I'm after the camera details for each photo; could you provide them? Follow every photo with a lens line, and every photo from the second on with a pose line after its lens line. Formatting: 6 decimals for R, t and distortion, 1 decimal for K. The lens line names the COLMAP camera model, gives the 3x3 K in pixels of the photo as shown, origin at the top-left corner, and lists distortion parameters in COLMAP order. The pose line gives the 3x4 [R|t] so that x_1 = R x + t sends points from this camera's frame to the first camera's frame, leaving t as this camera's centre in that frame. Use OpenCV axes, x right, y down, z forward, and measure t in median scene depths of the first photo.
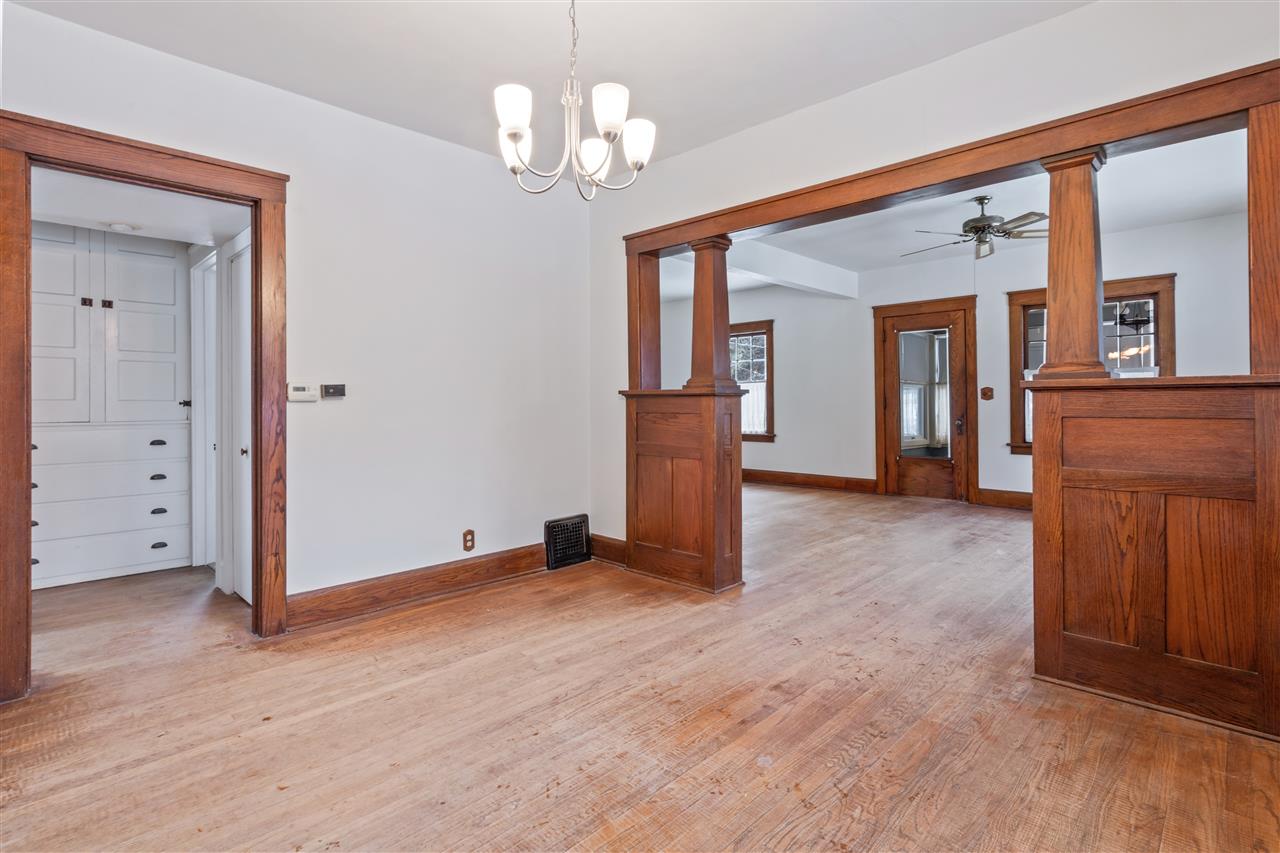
lens RADIAL K [[628.0, 0, 636.9], [0, 628.0, 397.4], [0, 0, 1]] dist [-0.001551, -0.000103]
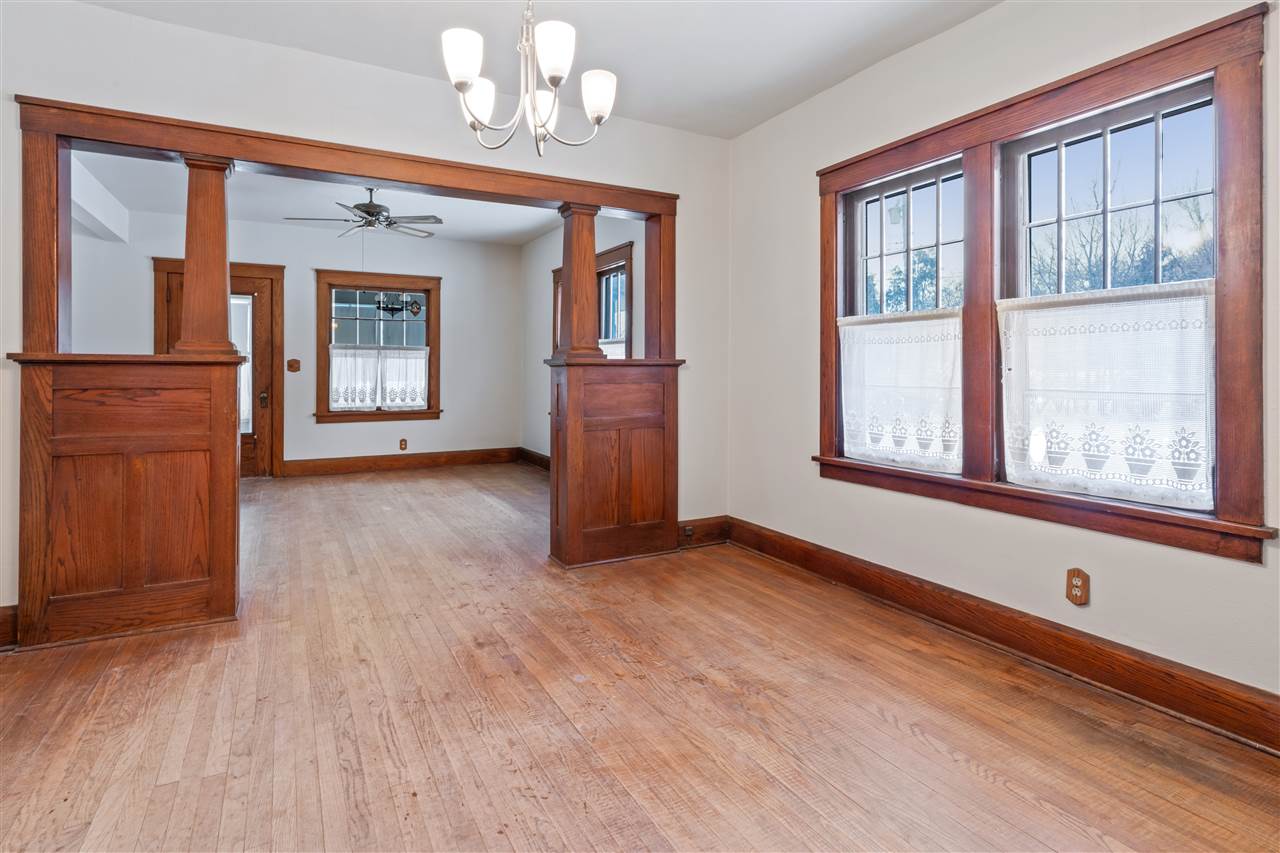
lens RADIAL K [[653.2, 0, 638.6], [0, 653.2, 365.6], [0, 0, 1]] dist [-0.000717, -0.000025]
pose [[0.294955, 0.014690, 0.955398, -0.706034], [-0.008811, 0.999881, -0.012653, 0.005955], [-0.955470, -0.004685, 0.295050, 0.401460]]
